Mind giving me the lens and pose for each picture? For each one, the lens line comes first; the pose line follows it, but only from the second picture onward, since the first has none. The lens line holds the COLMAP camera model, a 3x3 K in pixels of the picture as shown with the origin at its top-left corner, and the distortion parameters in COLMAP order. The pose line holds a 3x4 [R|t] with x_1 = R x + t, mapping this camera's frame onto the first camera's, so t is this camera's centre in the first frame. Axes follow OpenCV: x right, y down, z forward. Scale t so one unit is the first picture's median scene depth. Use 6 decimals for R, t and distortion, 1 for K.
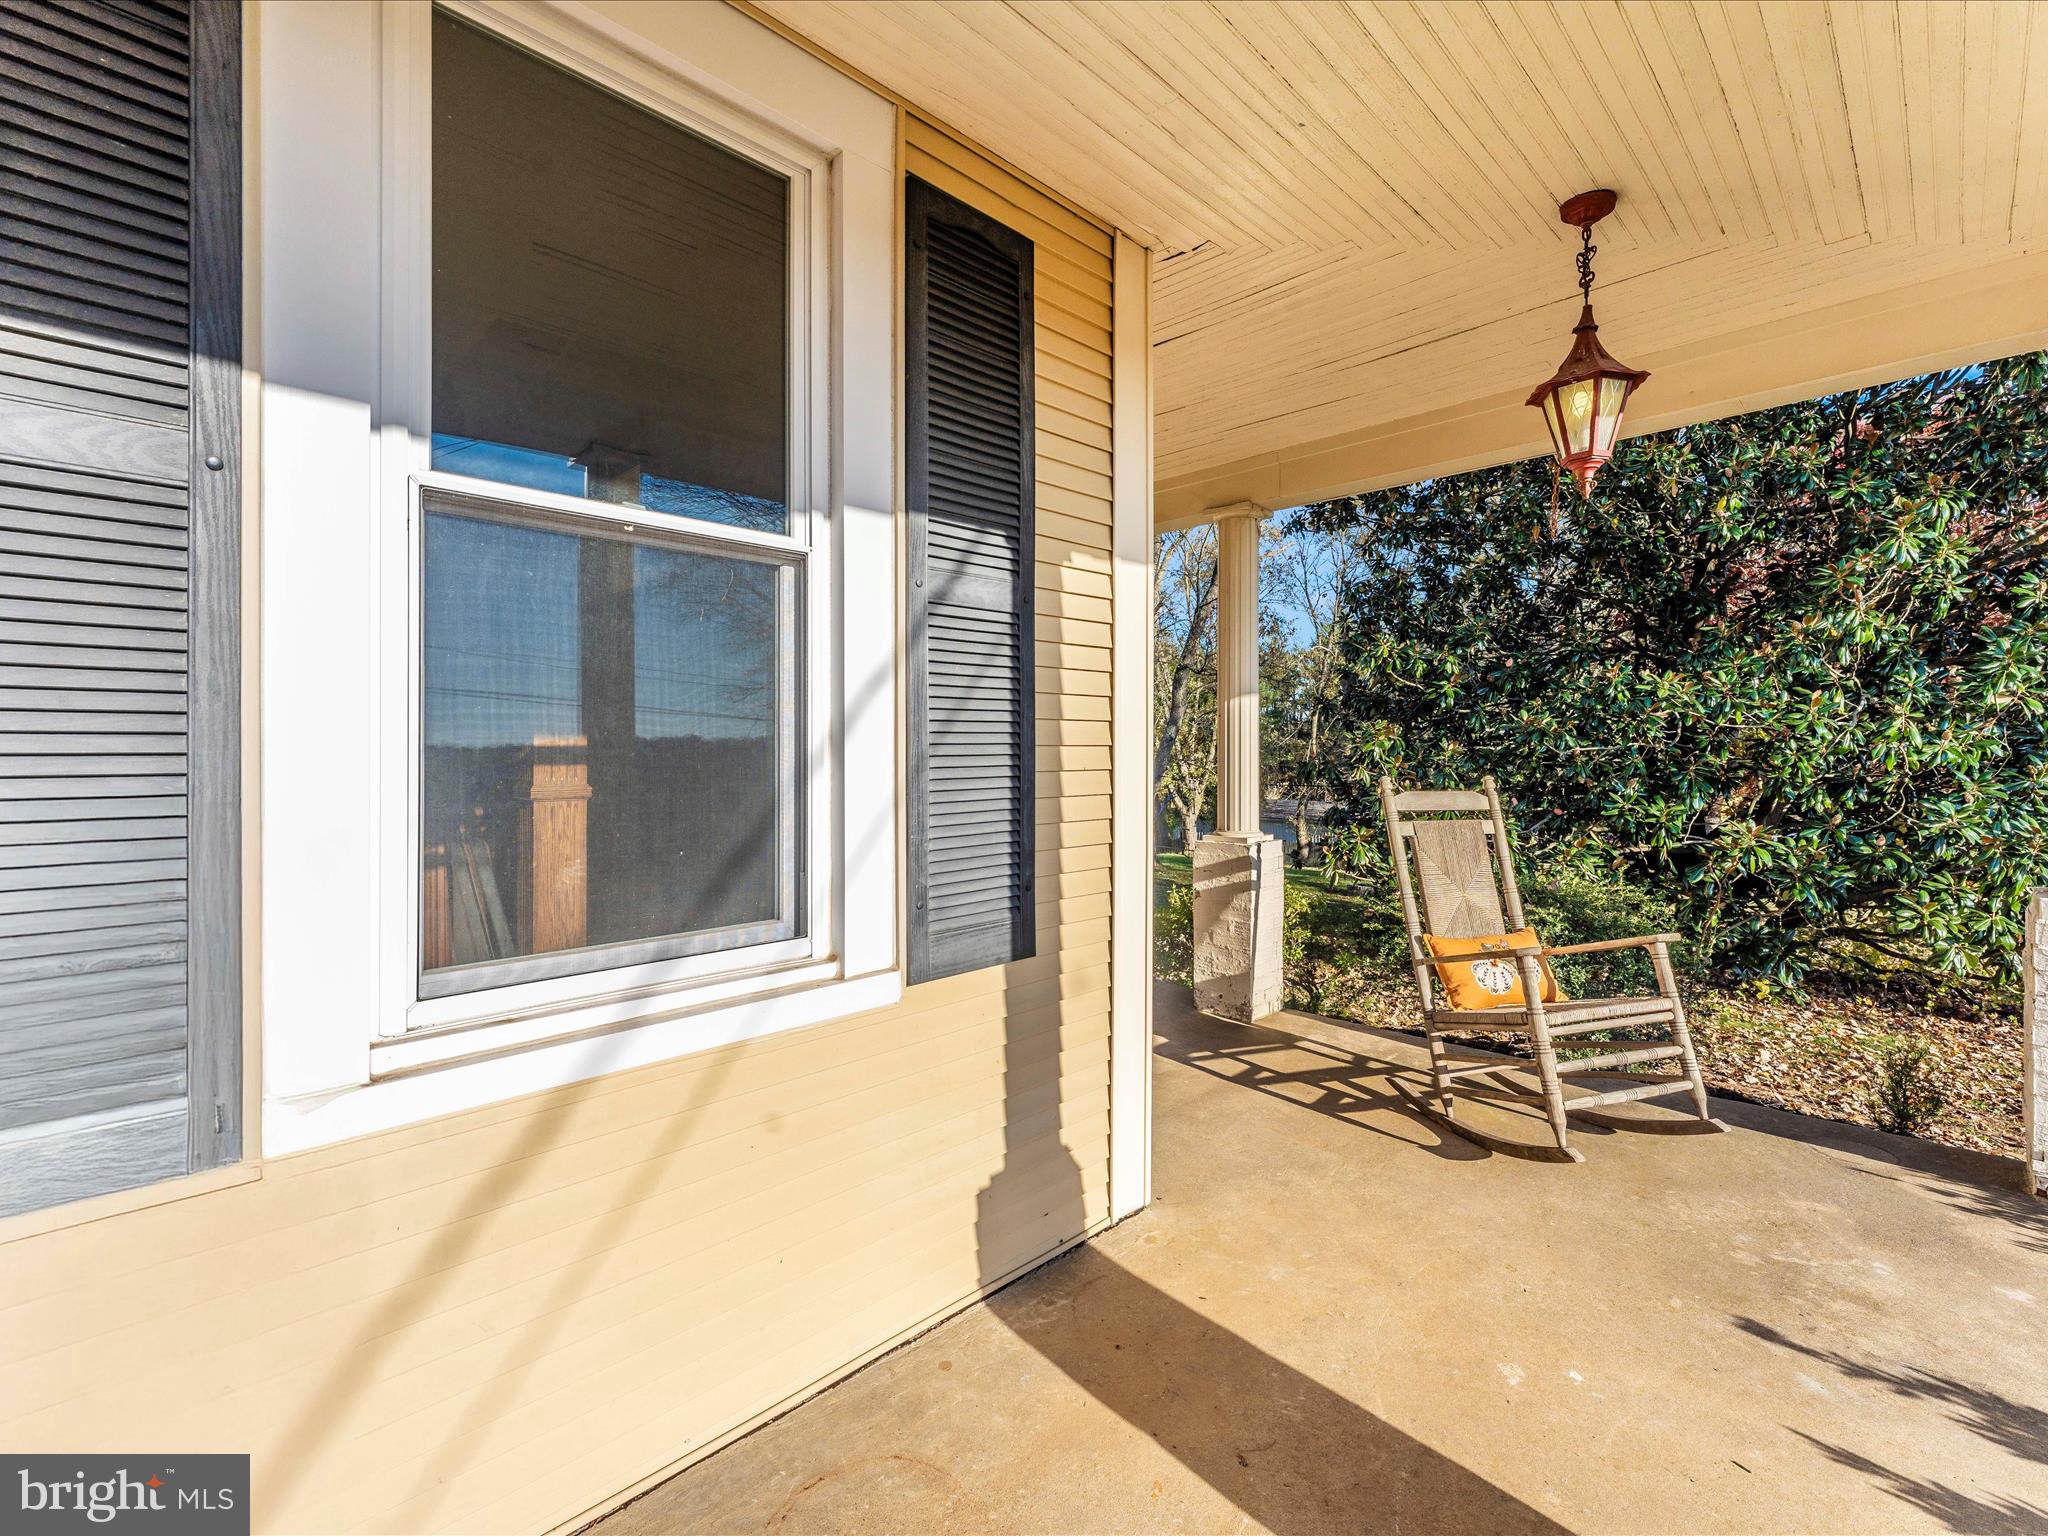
lens RADIAL K [[932.1, 0, 1026.8], [0, 932.1, 748.2], [0, 0, 1]] dist [0.003857, 0.000459]
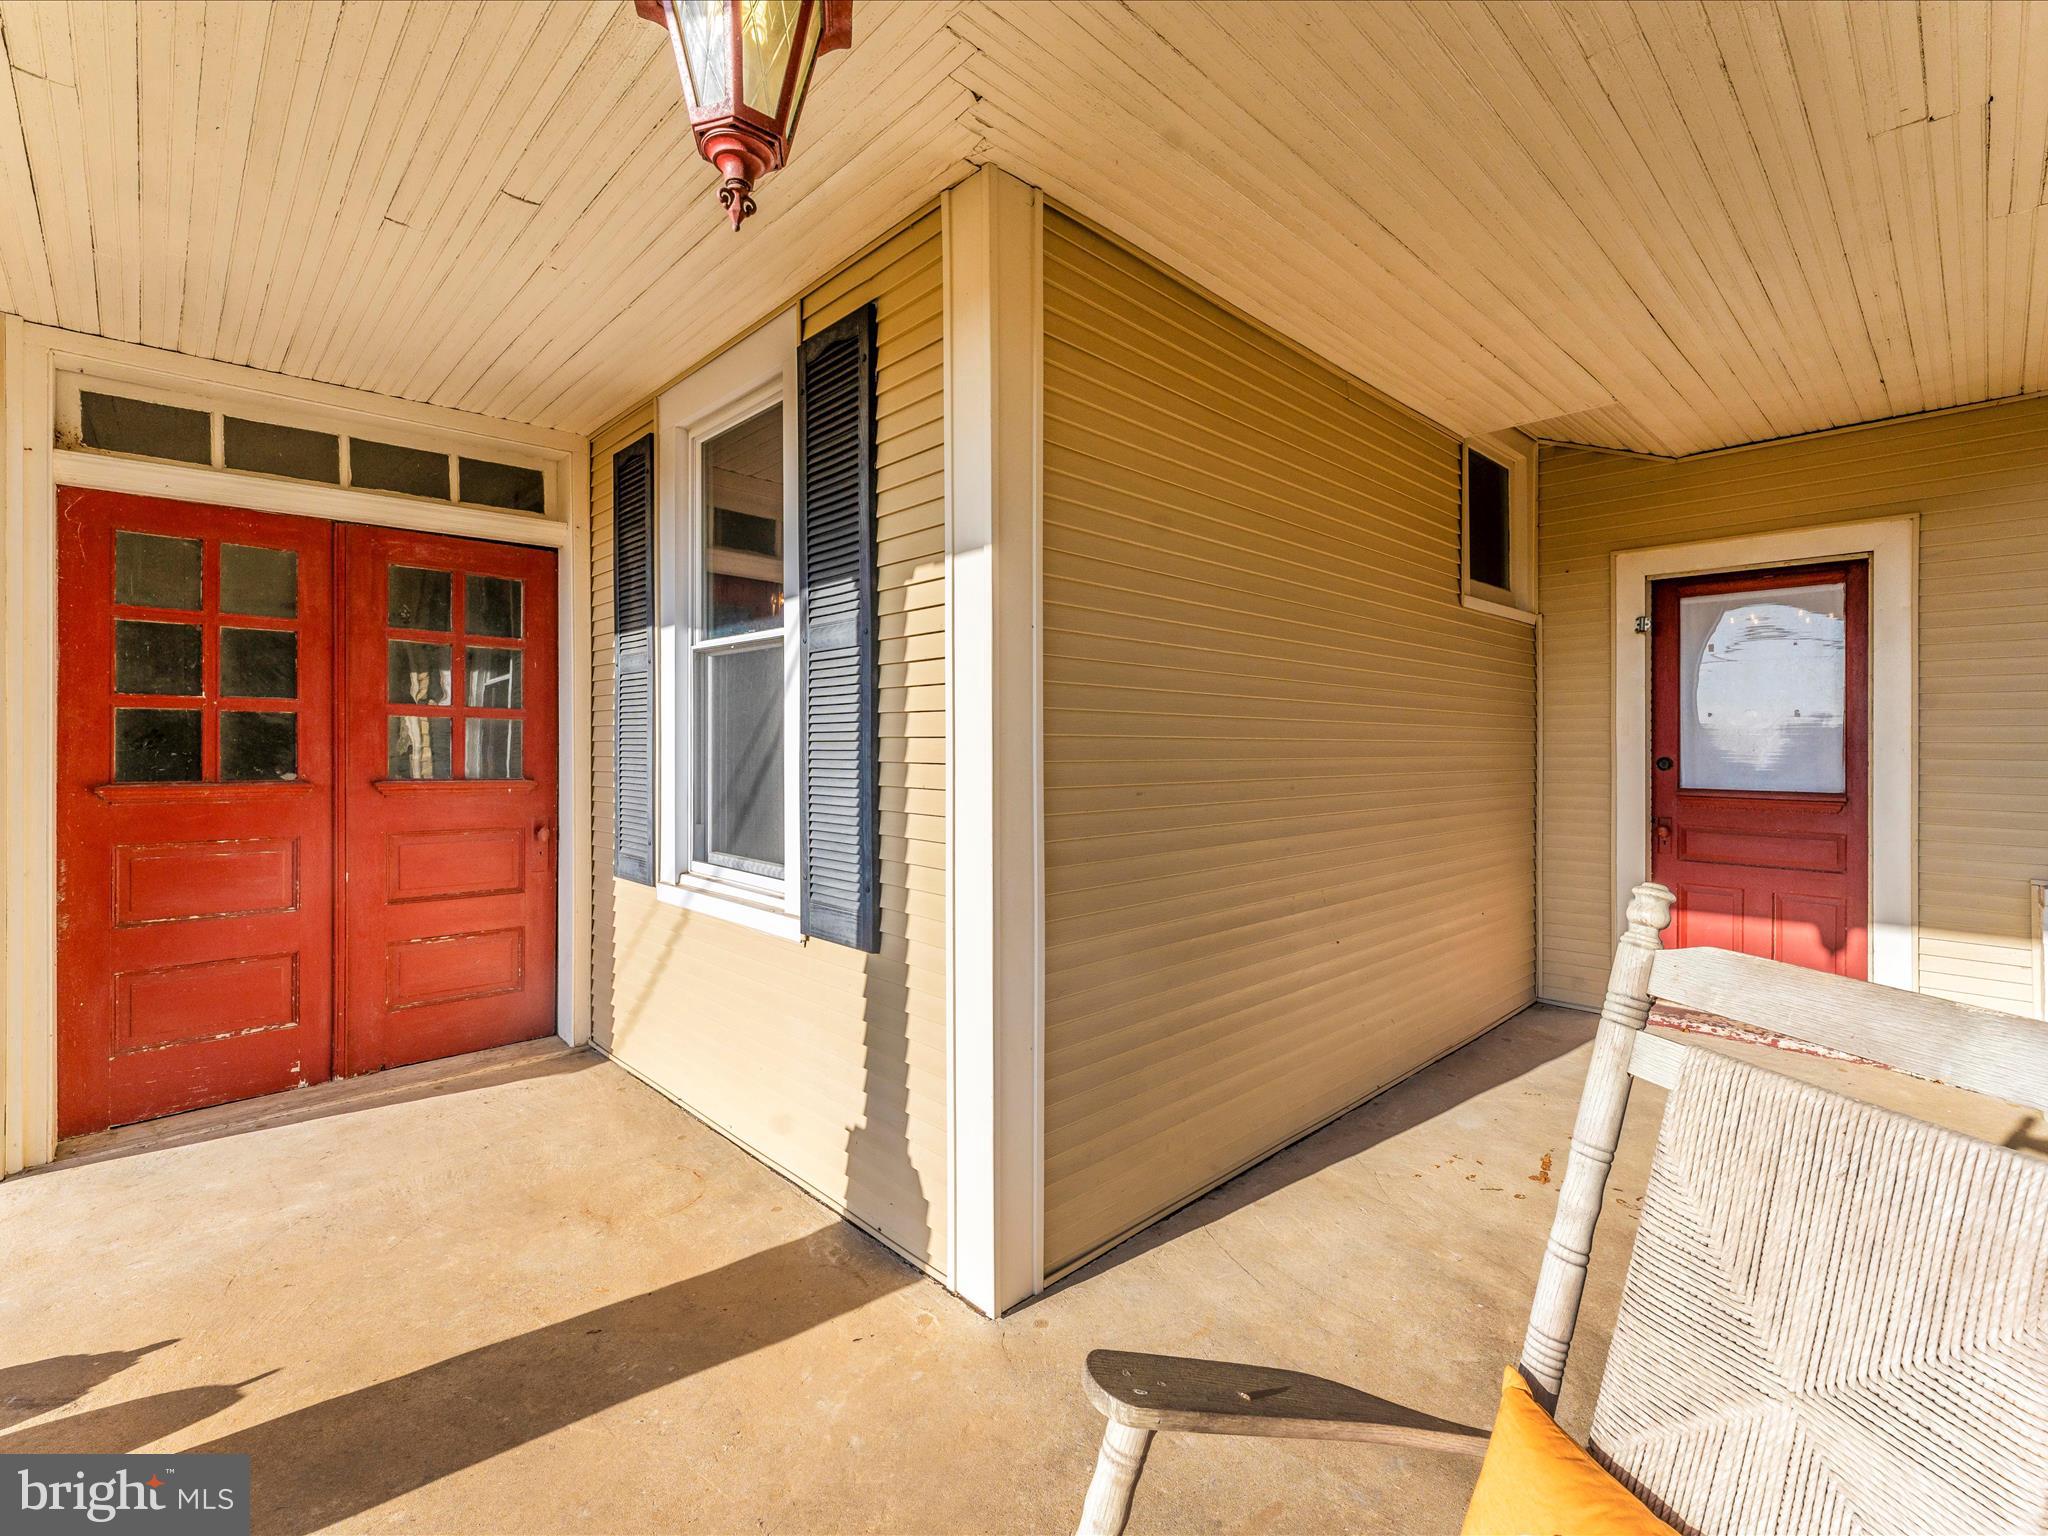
lens RADIAL K [[932.1, 0, 1026.8], [0, 932.1, 748.2], [0, 0, 1]] dist [0.003857, 0.000459]
pose [[-0.027656, 0.009252, -0.999575, 1.147839], [0.000887, 0.999957, 0.009231, -0.030596], [0.999617, -0.000631, -0.027663, 1.265124]]
